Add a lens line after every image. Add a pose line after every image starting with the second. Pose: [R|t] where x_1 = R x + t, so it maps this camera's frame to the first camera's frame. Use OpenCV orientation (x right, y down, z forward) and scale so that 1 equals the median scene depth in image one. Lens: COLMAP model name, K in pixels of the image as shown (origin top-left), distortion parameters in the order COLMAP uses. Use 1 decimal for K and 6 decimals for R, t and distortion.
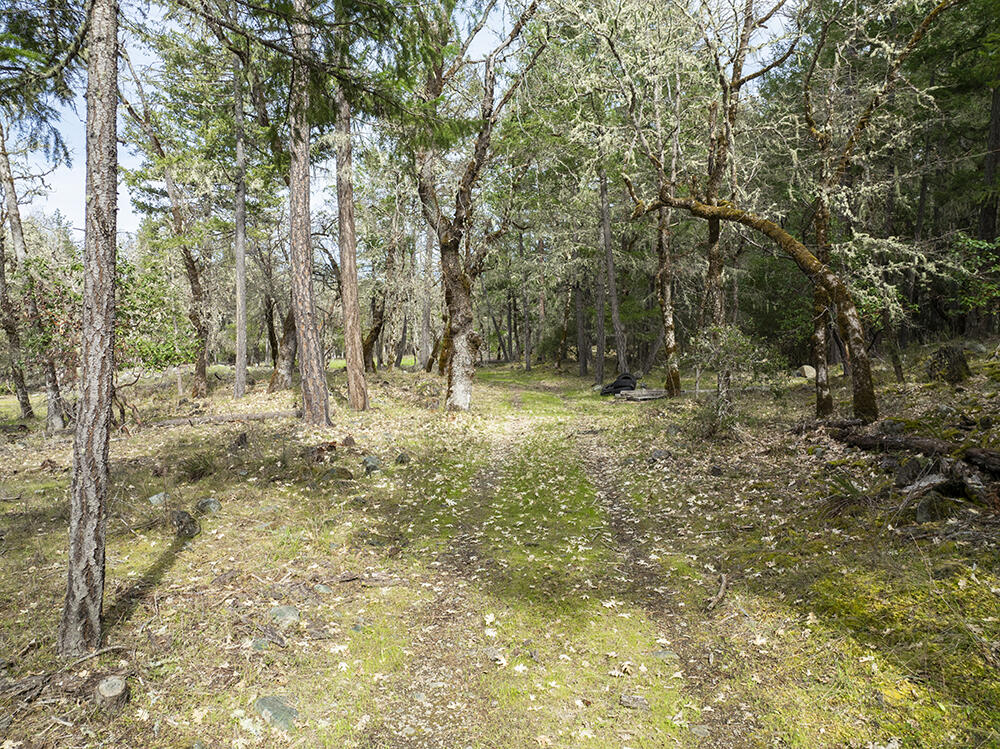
lens RADIAL K [[697.5, 0, 500.0], [0, 697.5, 374.5], [0, 0, 1]] dist [-0.019877, -0.001441]
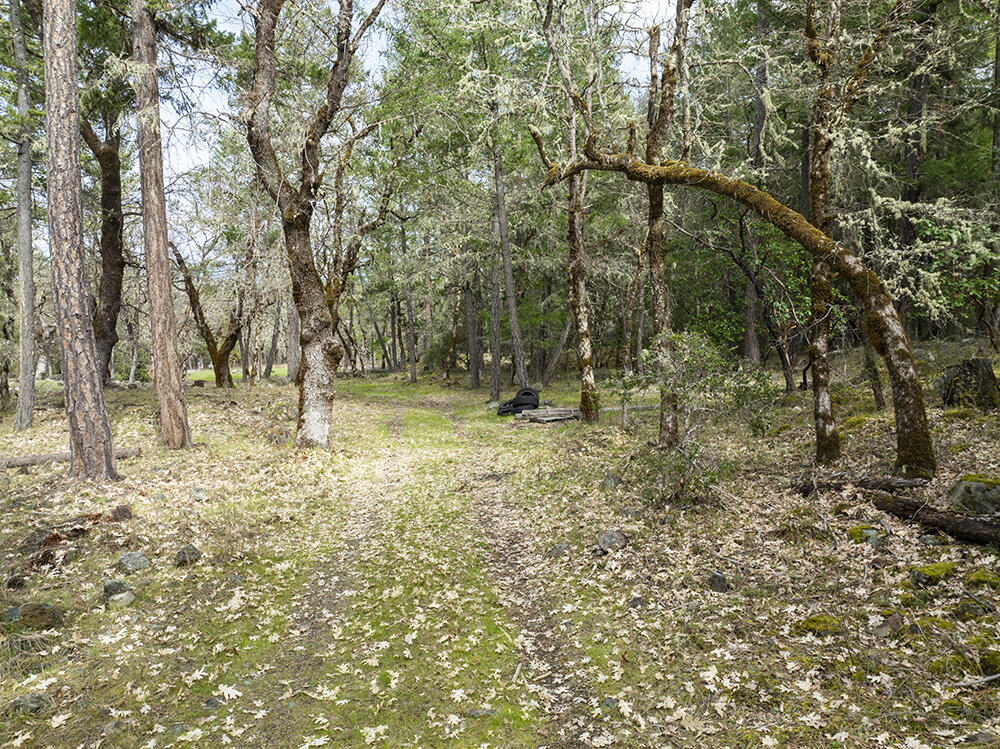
lens RADIAL K [[697.5, 0, 500.0], [0, 697.5, 374.5], [0, 0, 1]] dist [-0.019877, -0.001441]
pose [[0.987363, -0.011335, 0.158066, 0.021105], [0.012705, 0.999890, -0.007660, -0.016876], [-0.157962, 0.009571, 0.987399, 0.236757]]
